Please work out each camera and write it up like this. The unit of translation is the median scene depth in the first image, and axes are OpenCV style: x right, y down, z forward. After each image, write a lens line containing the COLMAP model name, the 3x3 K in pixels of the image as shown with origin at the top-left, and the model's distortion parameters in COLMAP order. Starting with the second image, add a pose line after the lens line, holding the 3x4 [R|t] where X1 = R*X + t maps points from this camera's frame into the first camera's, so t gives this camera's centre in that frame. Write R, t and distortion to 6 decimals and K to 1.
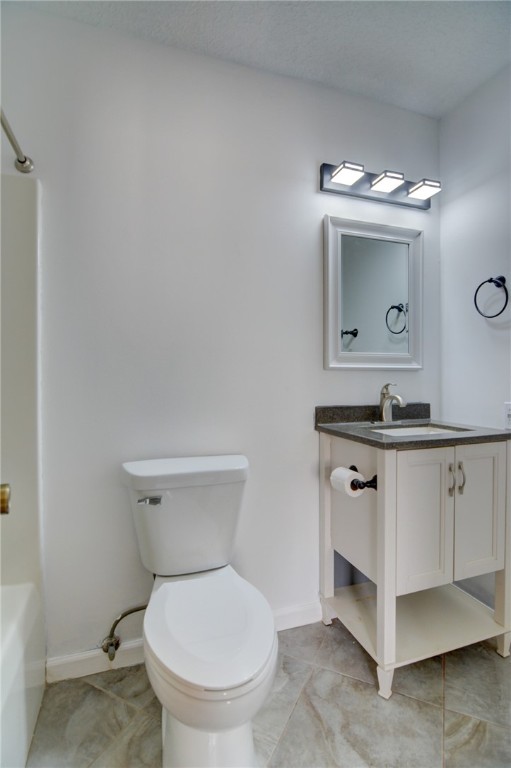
lens RADIAL K [[370.4, 0, 257.0], [0, 370.4, 381.2], [0, 0, 1]] dist [-0.015483, -0.006011]
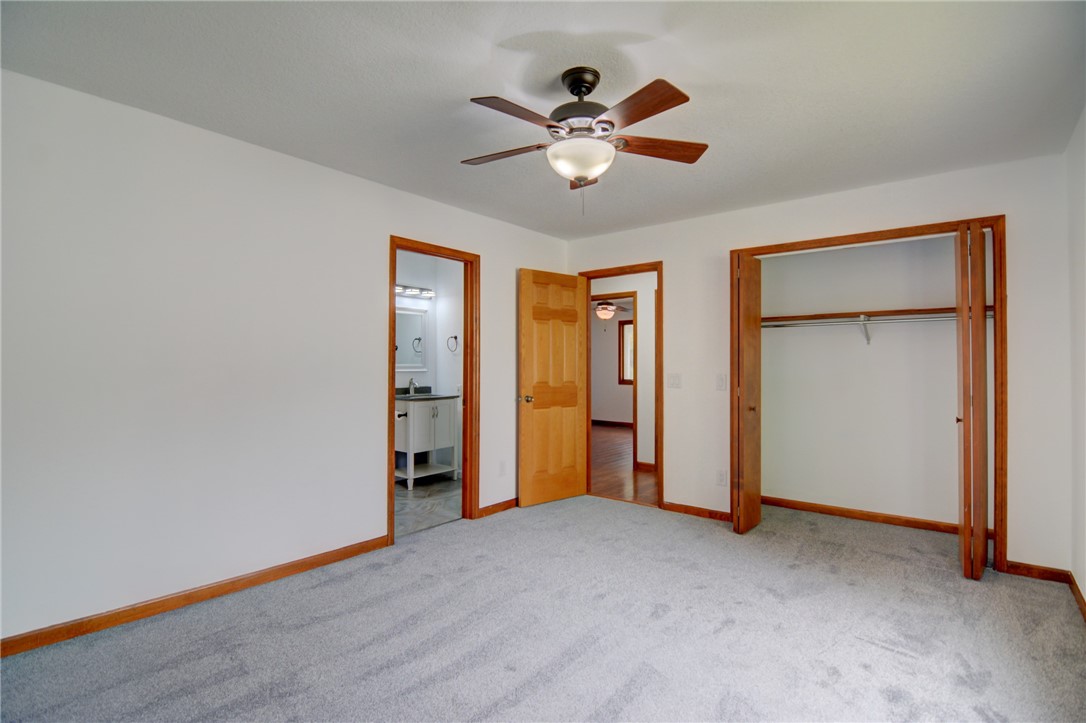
lens RADIAL K [[523.7, 0, 542.5], [0, 523.7, 361.5], [0, 0, 1]] dist [-0.015483, -0.006011]
pose [[0.849835, 0.007337, 0.526997, -0.719512], [0.001279, 0.999871, -0.015984, -0.046154], [-0.527047, 0.014258, 0.849717, -2.342305]]
